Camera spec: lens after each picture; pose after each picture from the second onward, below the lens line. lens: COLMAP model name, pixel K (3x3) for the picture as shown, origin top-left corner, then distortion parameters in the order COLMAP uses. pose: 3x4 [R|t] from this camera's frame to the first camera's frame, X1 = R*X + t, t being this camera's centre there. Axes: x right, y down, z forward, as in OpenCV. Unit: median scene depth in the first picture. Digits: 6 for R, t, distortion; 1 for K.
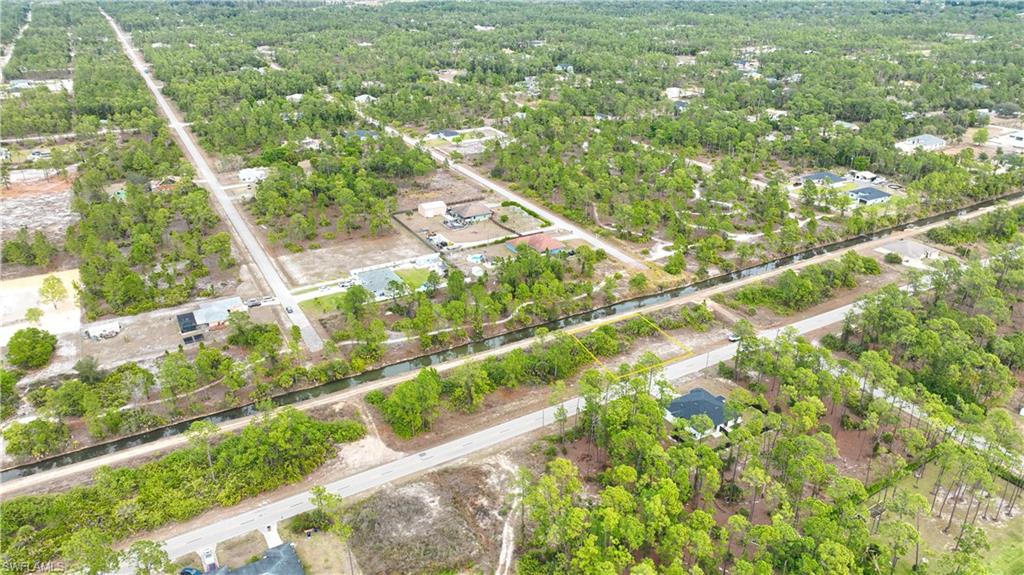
lens RADIAL K [[723.3, 0, 513.9], [0, 723.3, 287.1], [0, 0, 1]] dist [0.006265, 0.003174]
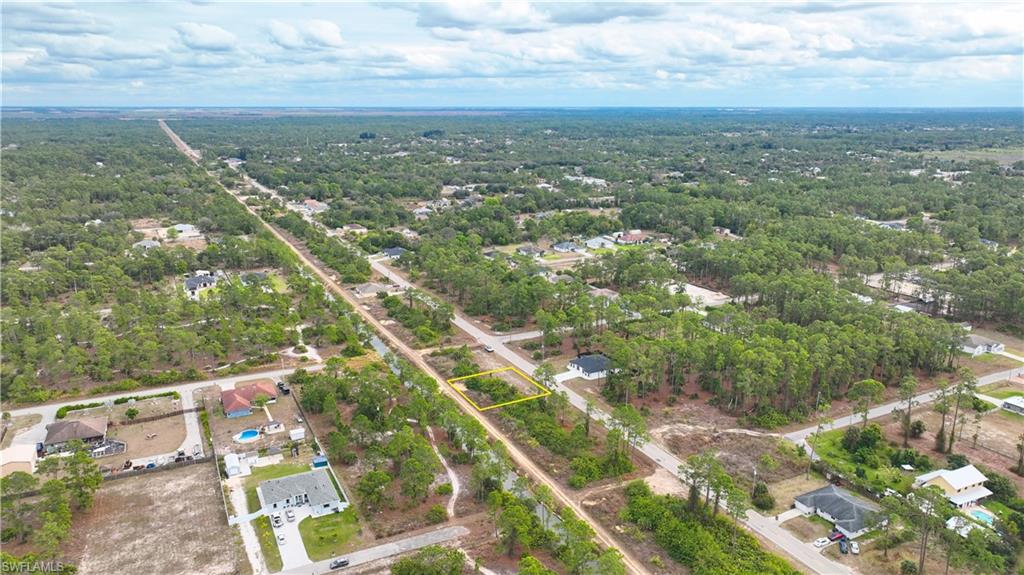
lens RADIAL K [[723.3, 0, 513.9], [0, 723.3, 287.1], [0, 0, 1]] dist [0.006265, 0.003174]
pose [[0.061912, -0.249626, 0.966361, -0.780647], [0.415091, 0.886953, 0.202520, -0.231457], [-0.907671, 0.388589, 0.158531, 0.583340]]
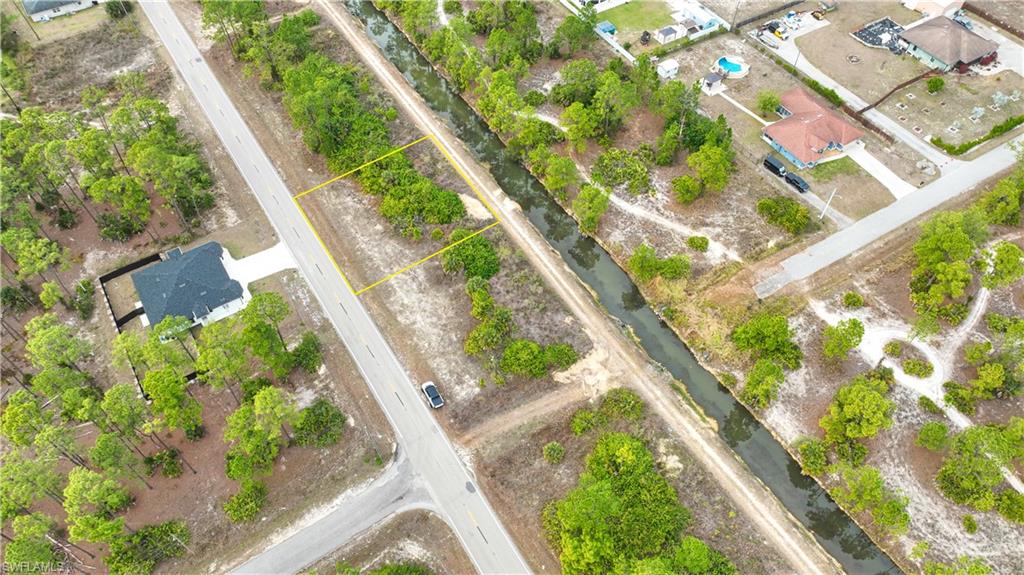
lens RADIAL K [[723.3, 0, 513.9], [0, 723.3, 287.1], [0, 0, 1]] dist [0.006265, 0.003174]
pose [[0.034612, 0.788493, -0.614069, 0.463761], [-0.416295, 0.569969, 0.708402, -0.294037], [0.908571, 0.231114, 0.347973, 0.710585]]
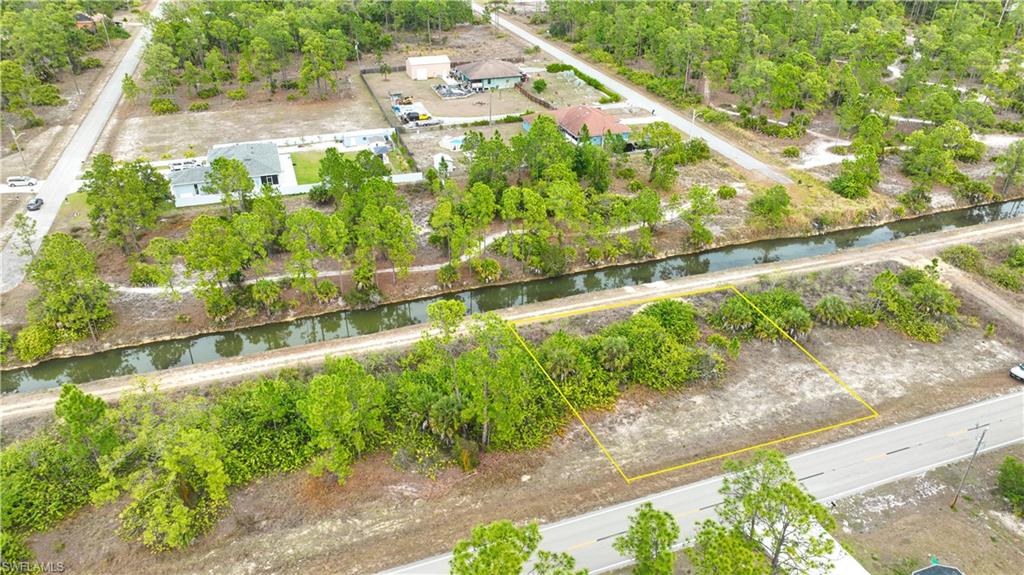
lens RADIAL K [[723.3, 0, 513.9], [0, 723.3, 287.1], [0, 0, 1]] dist [0.006265, 0.003174]
pose [[0.981999, 0.095604, -0.162907, 0.089541], [-0.080590, 0.992073, 0.096418, 0.011640], [0.170833, -0.081553, 0.981919, 0.499923]]
